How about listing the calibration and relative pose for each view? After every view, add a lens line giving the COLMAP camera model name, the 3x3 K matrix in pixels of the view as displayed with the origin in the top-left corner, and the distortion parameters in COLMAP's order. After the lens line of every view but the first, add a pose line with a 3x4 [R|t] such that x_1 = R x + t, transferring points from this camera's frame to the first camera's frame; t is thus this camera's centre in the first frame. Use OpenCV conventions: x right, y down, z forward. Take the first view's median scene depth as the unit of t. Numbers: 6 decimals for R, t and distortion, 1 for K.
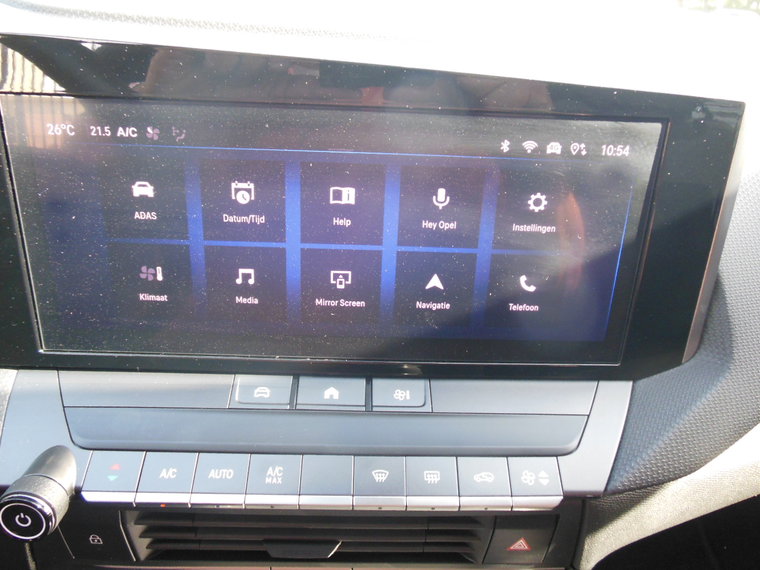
lens RADIAL K [[570.7, 0, 383.0], [0, 570.7, 289.1], [0, 0, 1]] dist [-0.029007, 0.046608]
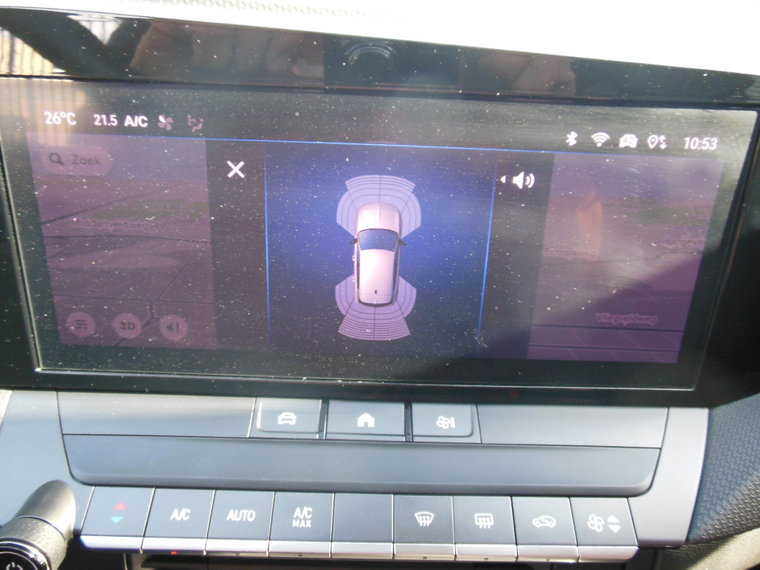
lens RADIAL K [[570.7, 0, 382.7], [0, 570.7, 288.0], [0, 0, 1]] dist [-0.029007, 0.046608]
pose [[0.999869, 0.005361, -0.015258, -0.055419], [-0.005392, 0.999983, -0.002030, -0.020718], [0.015247, 0.002112, 0.999882, 0.130195]]
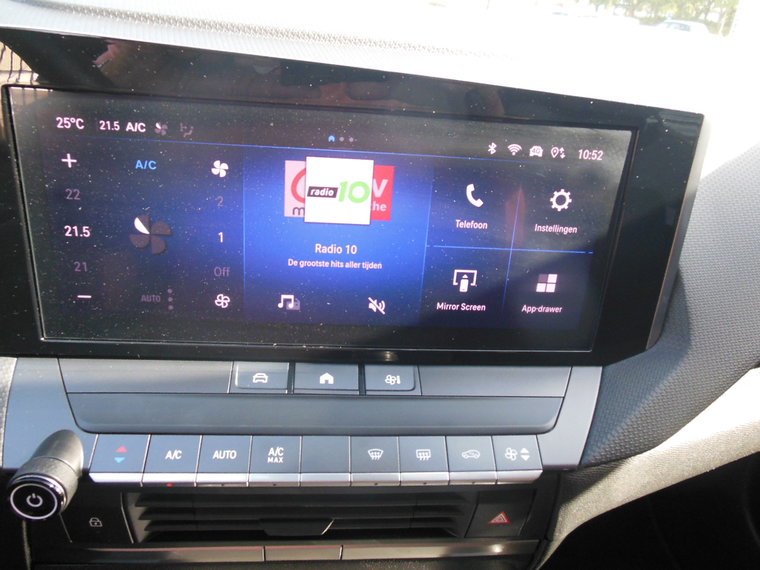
lens RADIAL K [[570.7, 0, 381.3], [0, 570.7, 289.0], [0, 0, 1]] dist [-0.029007, 0.046608]
pose [[0.997407, 0.004537, 0.071828, -0.070687], [-0.004715, 0.999986, 0.002301, 0.014531], [-0.071817, -0.002634, 0.997414, -0.066182]]
